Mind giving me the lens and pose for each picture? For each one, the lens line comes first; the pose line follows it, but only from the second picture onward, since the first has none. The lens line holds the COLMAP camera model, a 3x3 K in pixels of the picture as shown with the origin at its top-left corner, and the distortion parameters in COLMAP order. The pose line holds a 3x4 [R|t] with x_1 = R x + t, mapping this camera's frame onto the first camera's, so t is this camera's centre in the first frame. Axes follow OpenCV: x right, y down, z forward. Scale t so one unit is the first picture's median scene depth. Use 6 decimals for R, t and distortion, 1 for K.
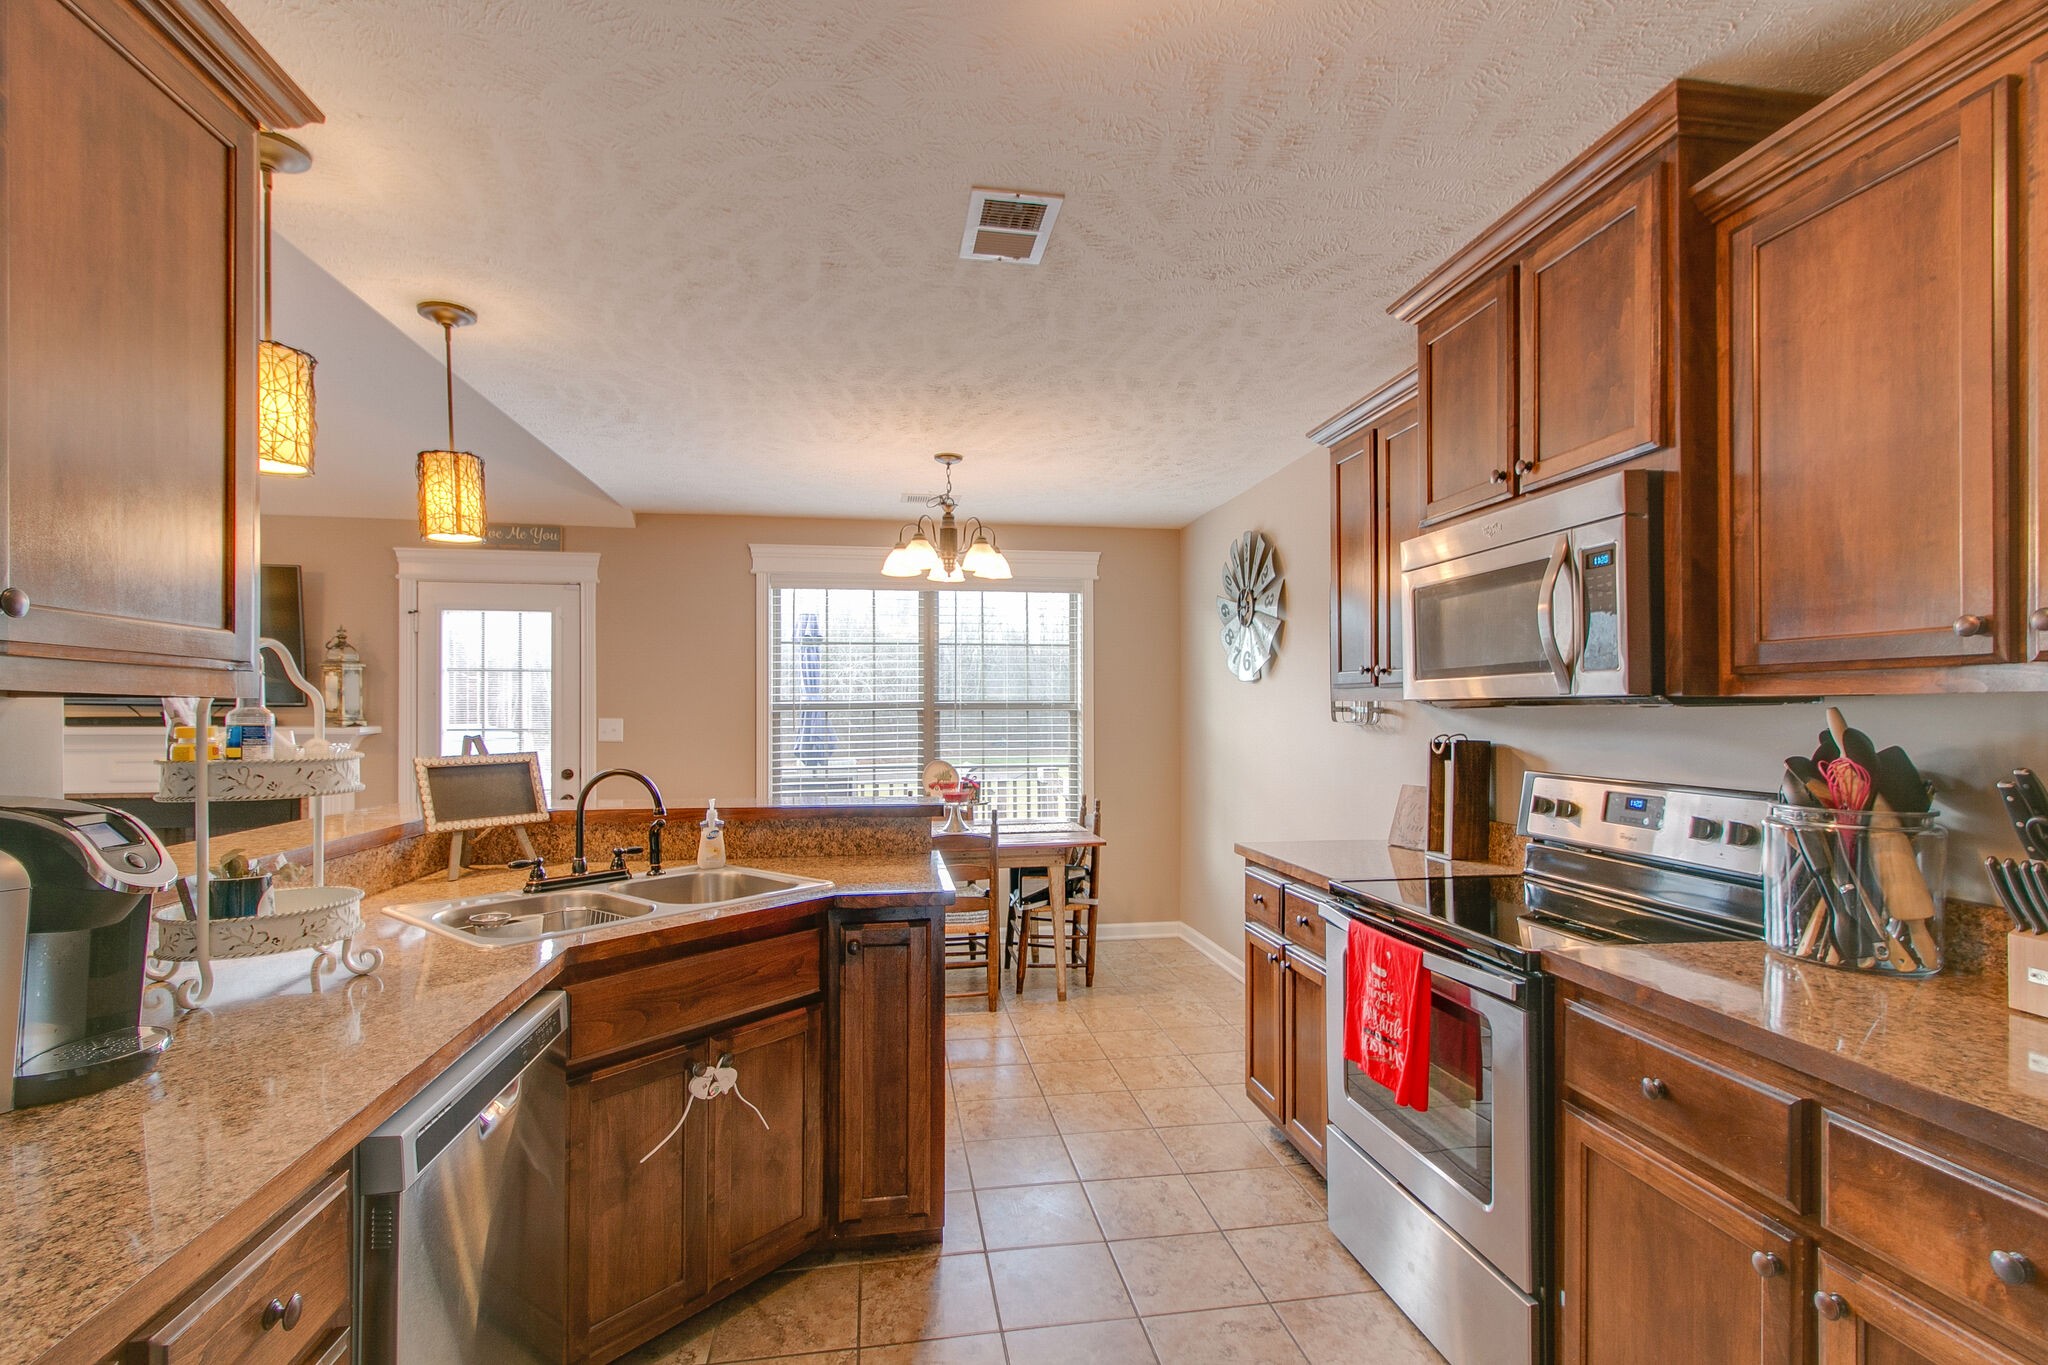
lens RADIAL K [[937.7, 0, 1035.9], [0, 937.7, 690.1], [0, 0, 1]] dist [0.004107, 0.001487]
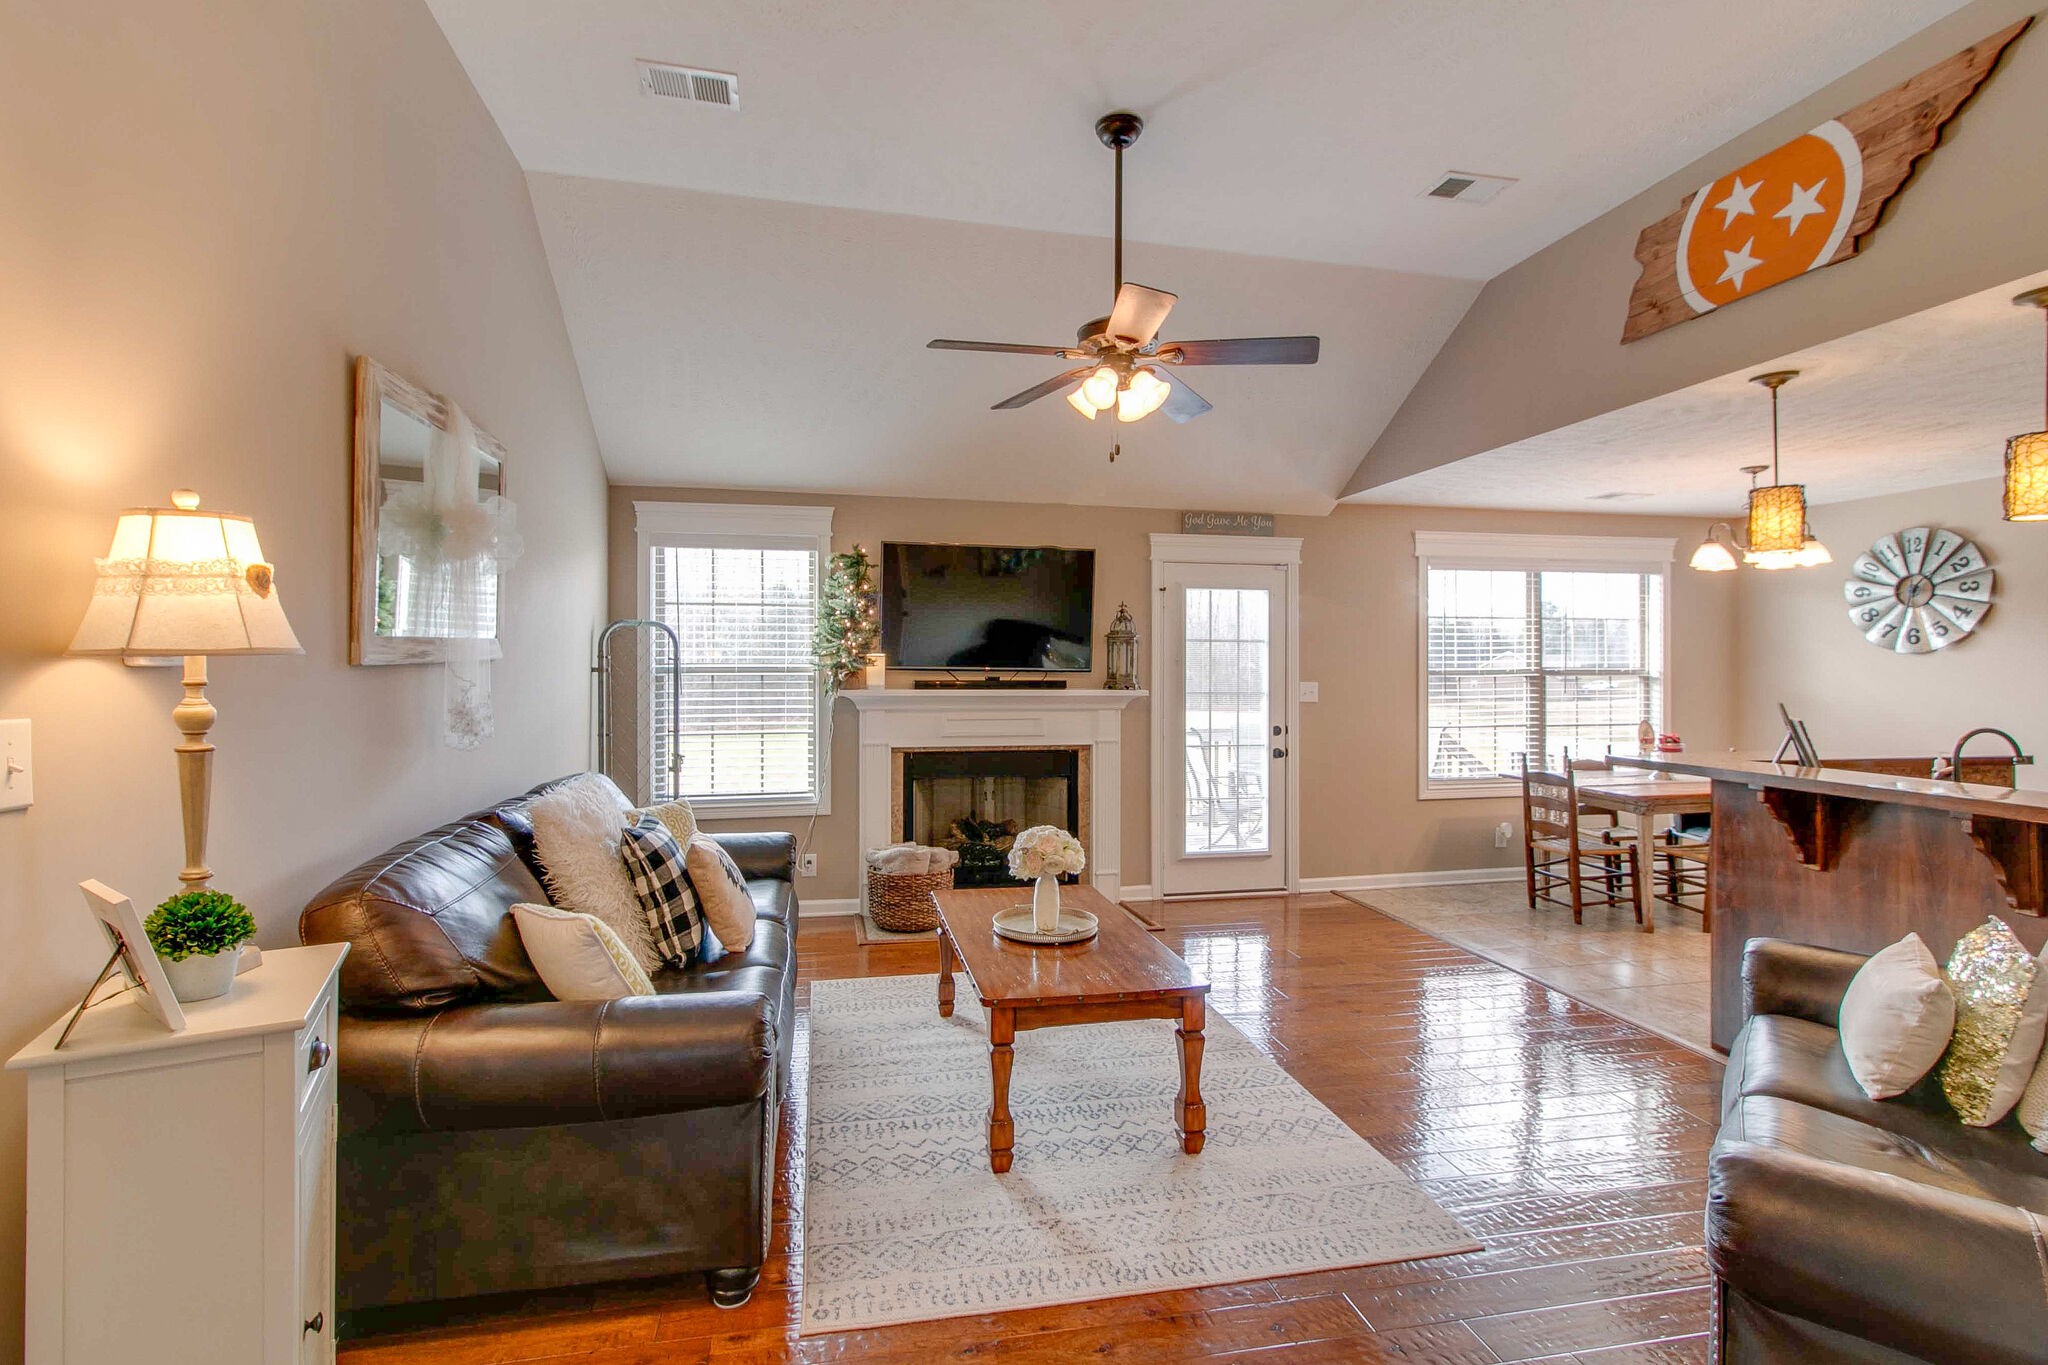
lens RADIAL K [[937.7, 0, 1006.3], [0, 937.7, 629.2], [0, 0, 1]] dist [0.004107, 0.001487]
pose [[0.999374, 0.005330, 0.034968, -0.874048], [-0.004654, 0.999801, -0.019374, -0.010961], [-0.035064, 0.019199, 0.999201, -0.137741]]
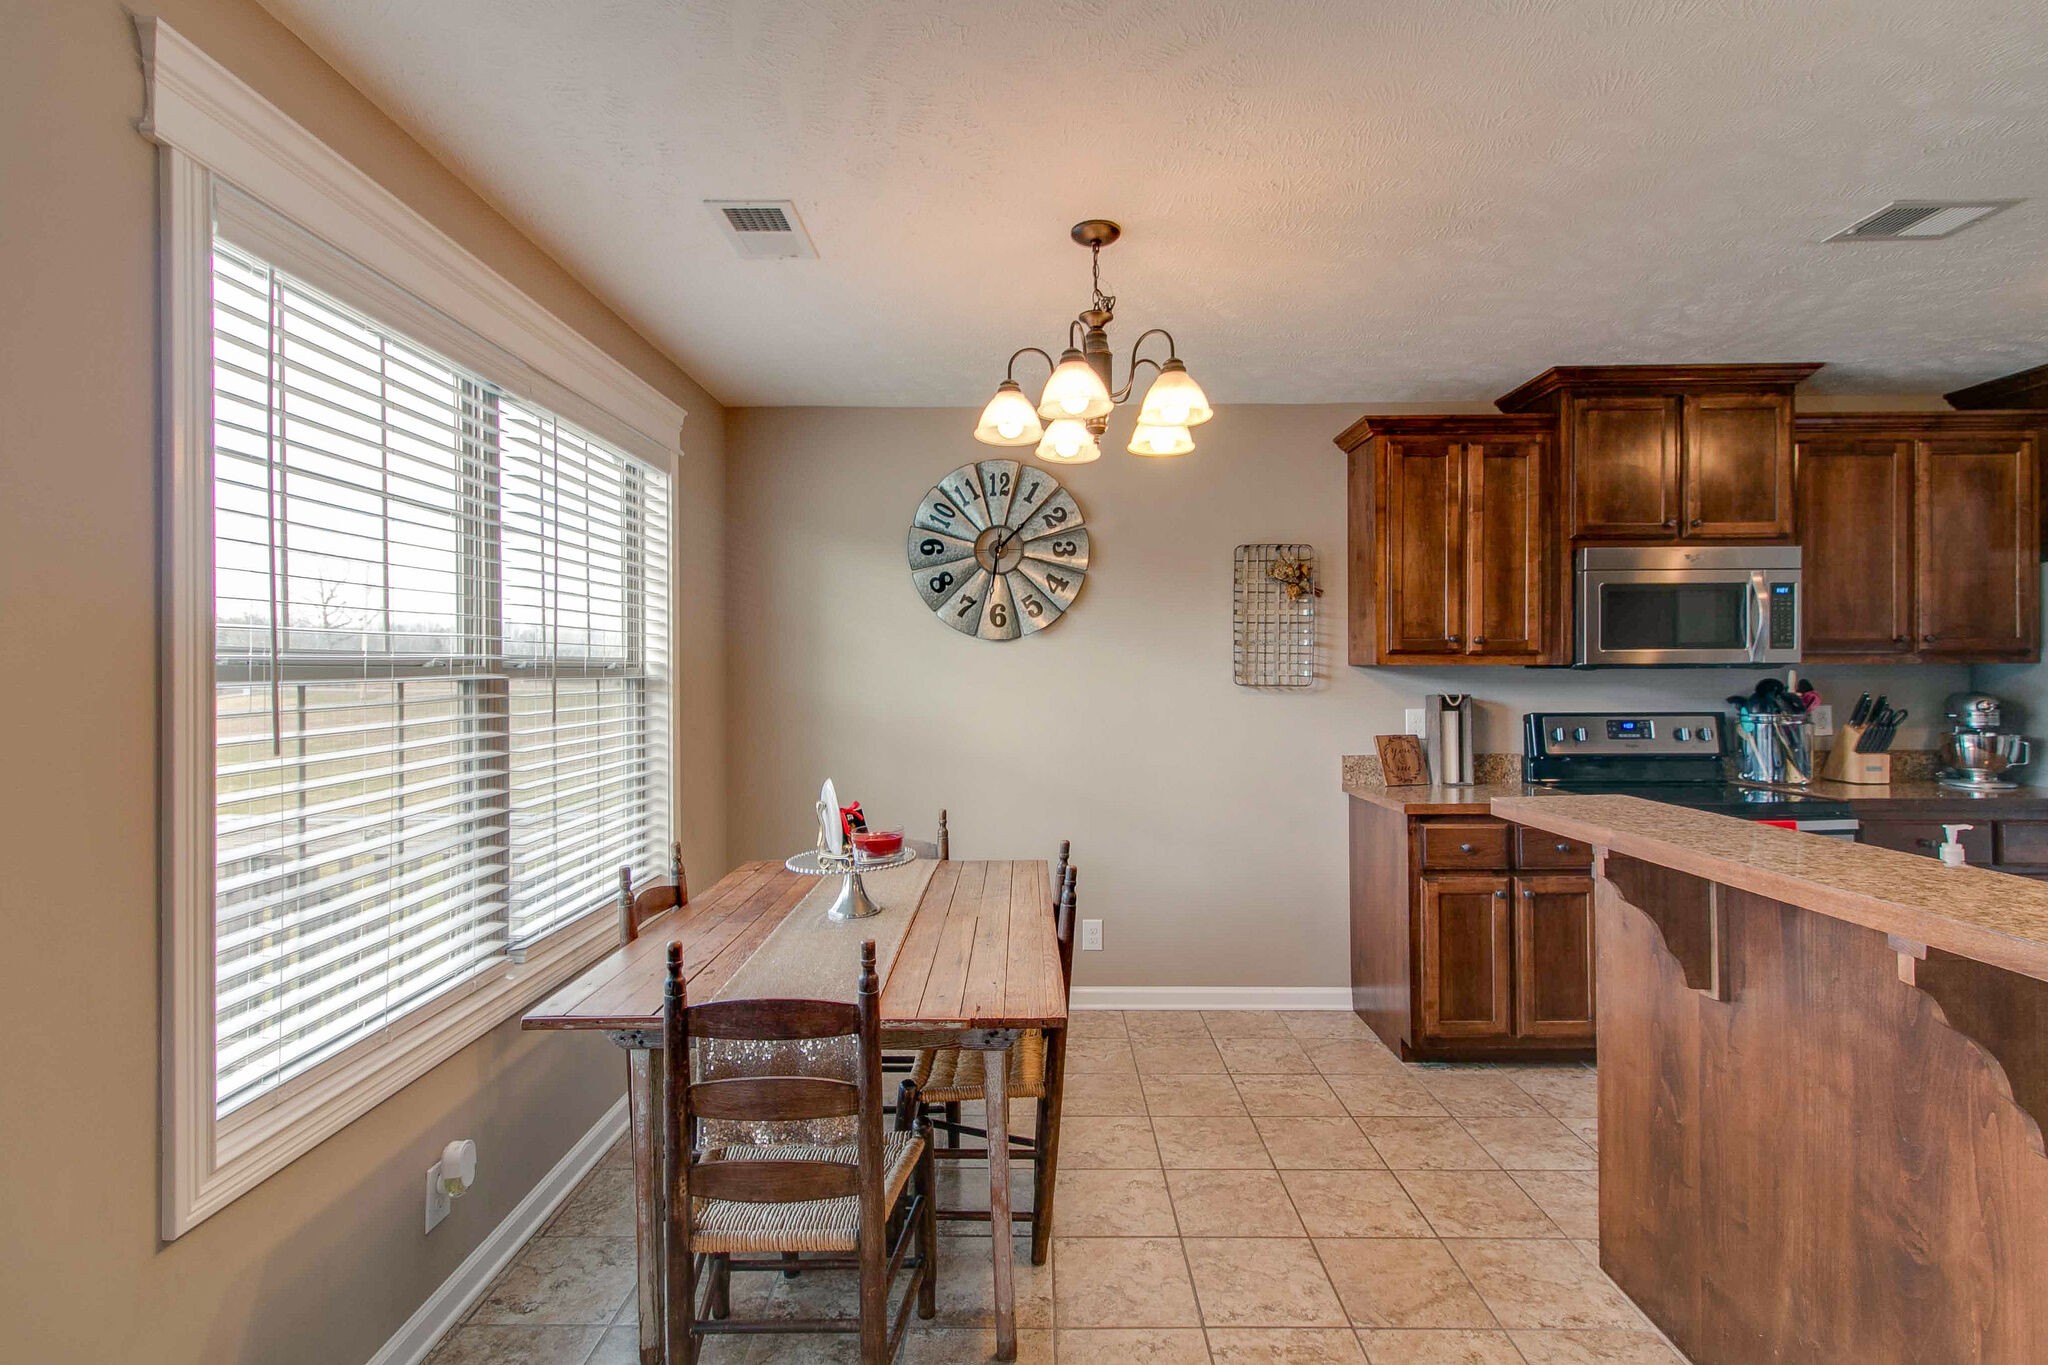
lens RADIAL K [[937.7, 0, 1012.2], [0, 937.7, 681.4], [0, 0, 1]] dist [0.004107, 0.001487]
pose [[0.171997, -0.003662, 0.985091, -0.526772], [-0.015214, 0.999864, 0.006373, 0.018791], [-0.984980, -0.016083, 0.171918, 0.765963]]
